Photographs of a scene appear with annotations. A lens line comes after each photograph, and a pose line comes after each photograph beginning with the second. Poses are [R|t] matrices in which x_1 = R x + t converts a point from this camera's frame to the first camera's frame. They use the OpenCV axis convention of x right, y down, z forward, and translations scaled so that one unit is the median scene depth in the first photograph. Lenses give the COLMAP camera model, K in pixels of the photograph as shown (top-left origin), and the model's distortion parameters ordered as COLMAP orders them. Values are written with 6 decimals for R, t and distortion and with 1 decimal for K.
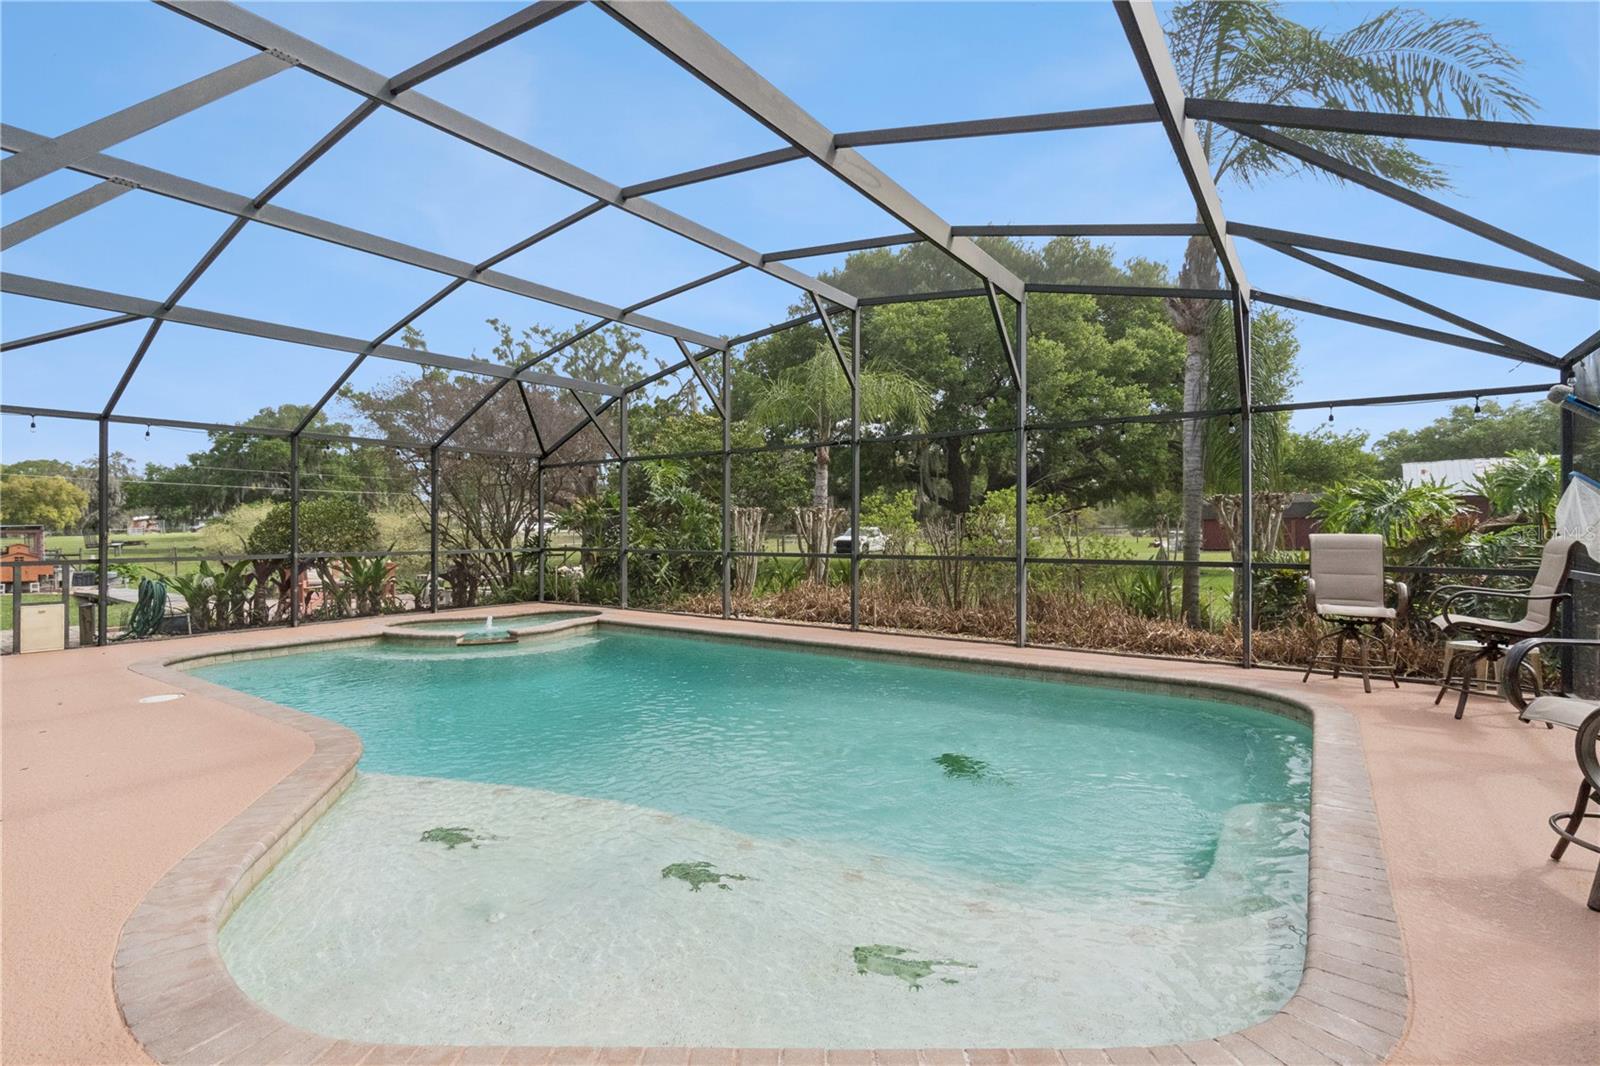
lens RADIAL K [[764.7, 0, 800.0], [0, 764.7, 533.0], [0, 0, 1]] dist [-0.004180, -0.000236]
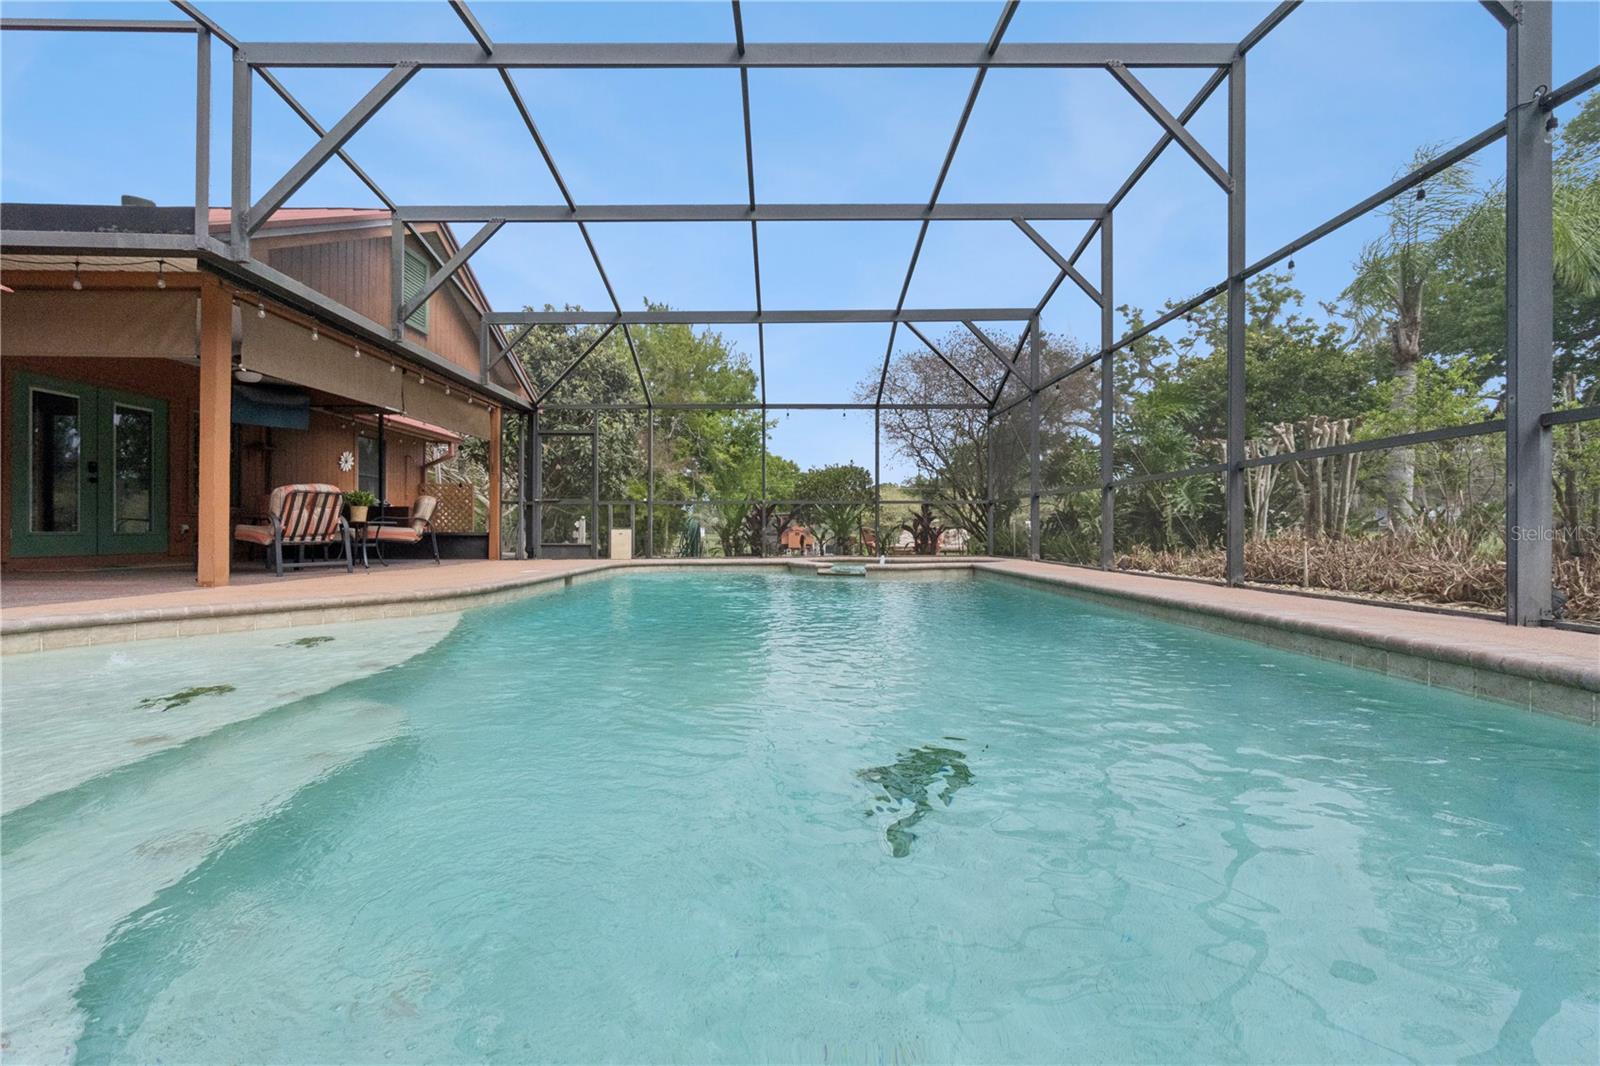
lens RADIAL K [[691.1, 0, 795.7], [0, 691.1, 538.0], [0, 0, 1]] dist [-0.000676, -0.000088]
pose [[0.571708, 0.007178, -0.820426, 0.340235], [-0.008885, 0.999957, 0.002558, 0.094308], [0.820409, 0.005827, 0.571747, 0.411100]]
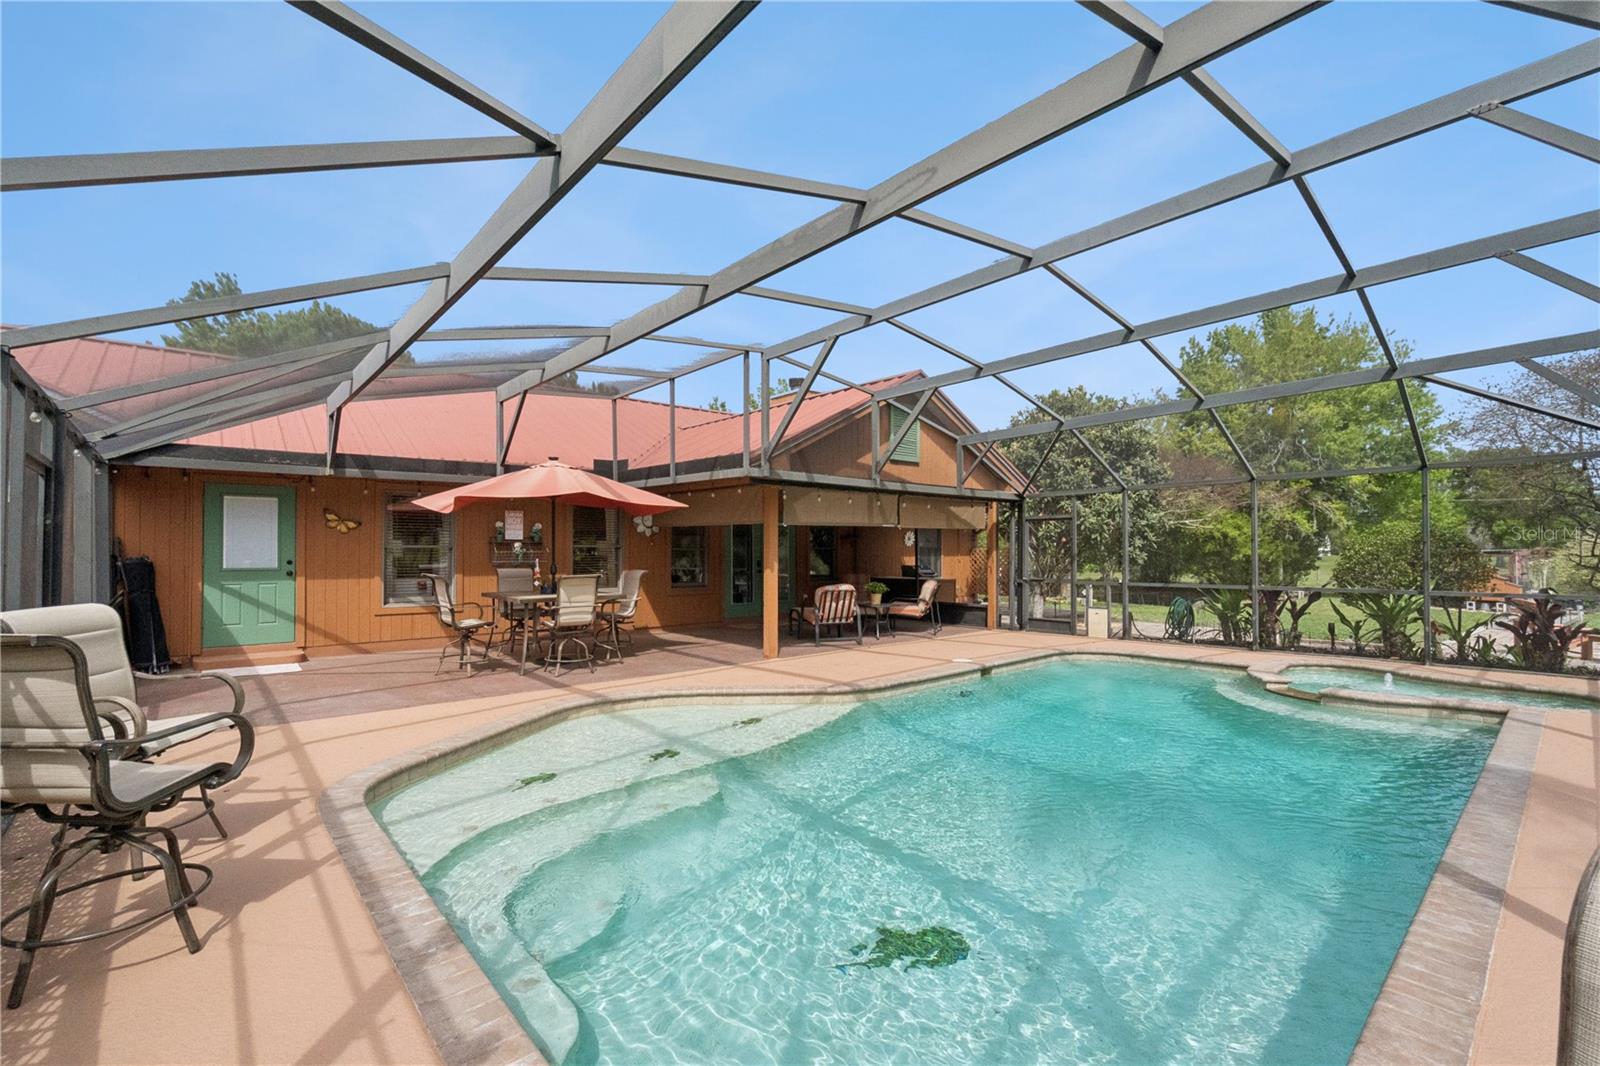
lens RADIAL K [[682.3, 0, 796.4], [0, 682.3, 529.7], [0, 0, 1]] dist [-0.007603, 0.000568]
pose [[-0.243443, -0.038420, -0.969154, 0.524568], [-0.006793, 0.999258, -0.037907, -0.015986], [0.969891, -0.002644, -0.243524, 0.637329]]
